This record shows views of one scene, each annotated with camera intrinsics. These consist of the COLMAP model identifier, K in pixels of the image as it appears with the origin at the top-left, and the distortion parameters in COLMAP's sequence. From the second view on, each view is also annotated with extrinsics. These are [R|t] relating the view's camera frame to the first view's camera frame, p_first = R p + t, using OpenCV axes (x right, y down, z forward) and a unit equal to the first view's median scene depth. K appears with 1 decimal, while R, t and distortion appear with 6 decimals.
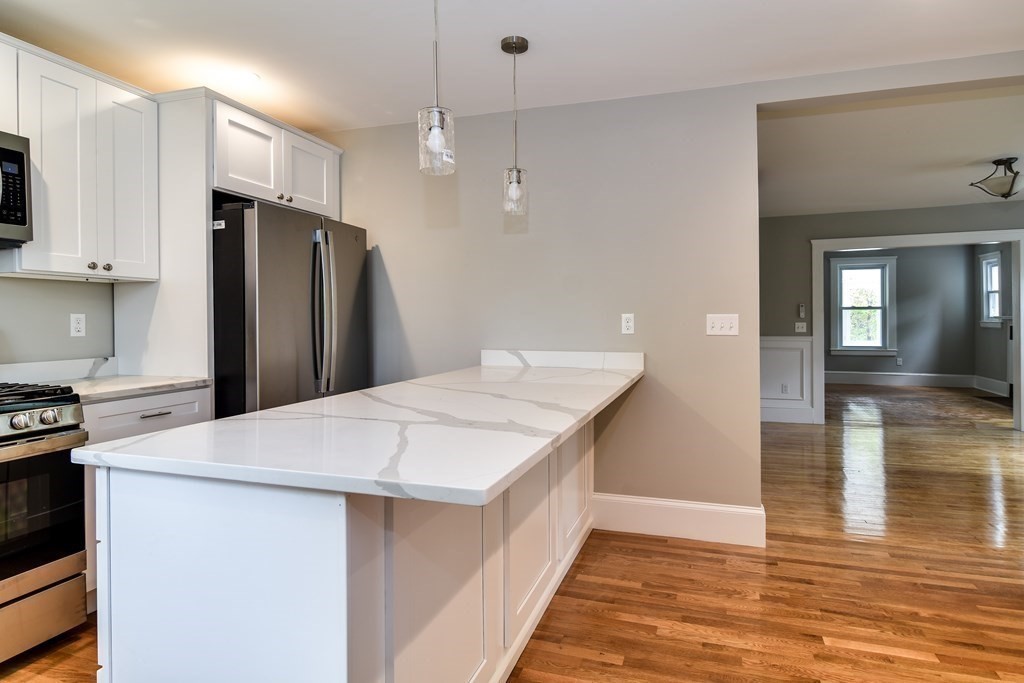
lens RADIAL K [[559.9, 0, 532.9], [0, 559.9, 319.4], [0, 0, 1]] dist [0.003677, -0.001955]
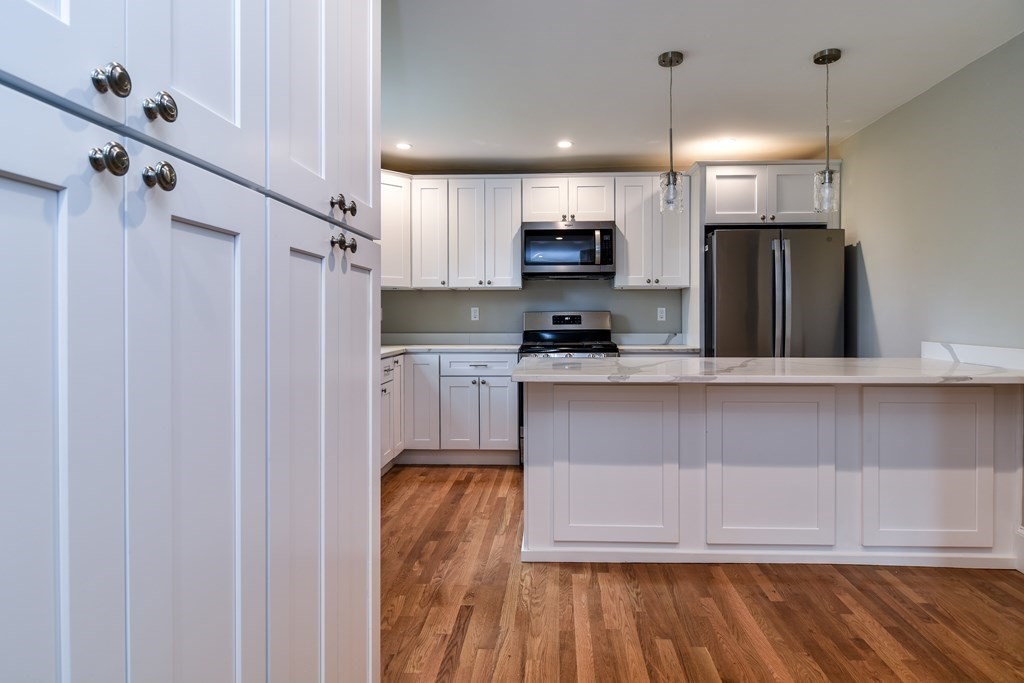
lens RADIAL K [[559.9, 0, 534.9], [0, 559.9, 321.2], [0, 0, 1]] dist [0.003677, -0.001955]
pose [[0.269971, 0.013241, -0.962778, 0.782184], [0.000786, 0.999902, 0.013972, 0.007531], [0.962868, -0.004529, 0.269934, 0.139509]]
